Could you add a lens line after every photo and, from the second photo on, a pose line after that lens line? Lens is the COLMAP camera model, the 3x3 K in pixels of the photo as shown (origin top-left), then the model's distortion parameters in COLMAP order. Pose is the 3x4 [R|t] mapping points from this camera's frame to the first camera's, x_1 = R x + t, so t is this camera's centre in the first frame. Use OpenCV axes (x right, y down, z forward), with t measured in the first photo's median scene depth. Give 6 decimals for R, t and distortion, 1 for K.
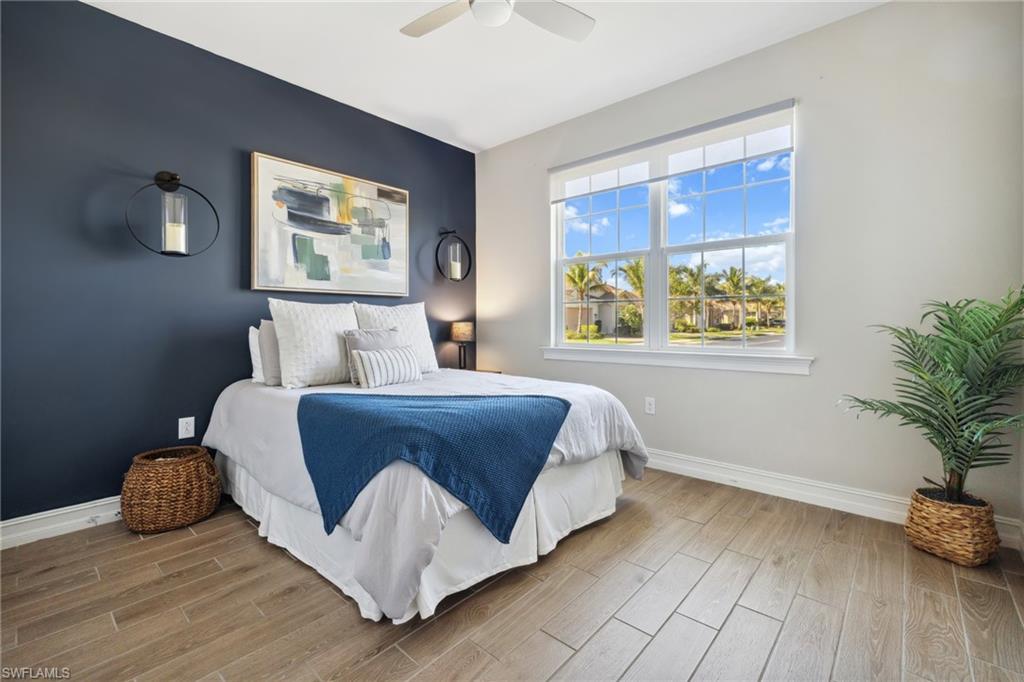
lens RADIAL K [[438.1, 0, 509.3], [0, 438.1, 335.2], [0, 0, 1]] dist [0.003004, 0.001046]
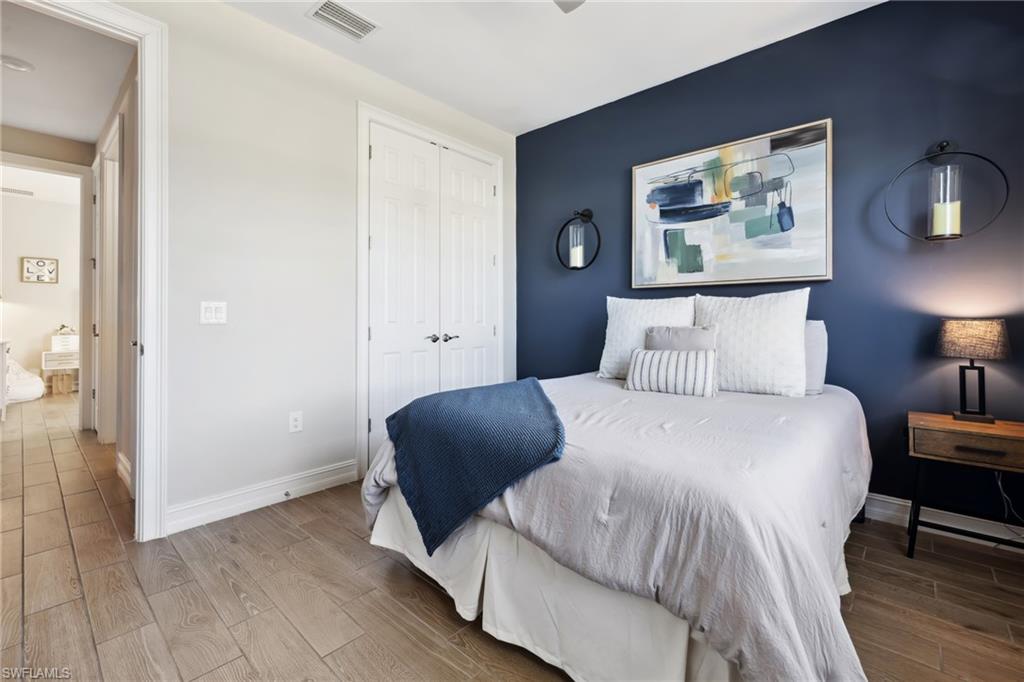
lens RADIAL K [[438.1, 0, 497.7], [0, 438.1, 315.0], [0, 0, 1]] dist [0.003004, 0.001046]
pose [[0.000631, 0.001193, -0.999999, 0.490416], [-0.030476, 0.999535, 0.001173, -0.024419], [0.999535, 0.030475, 0.000667, 0.590362]]
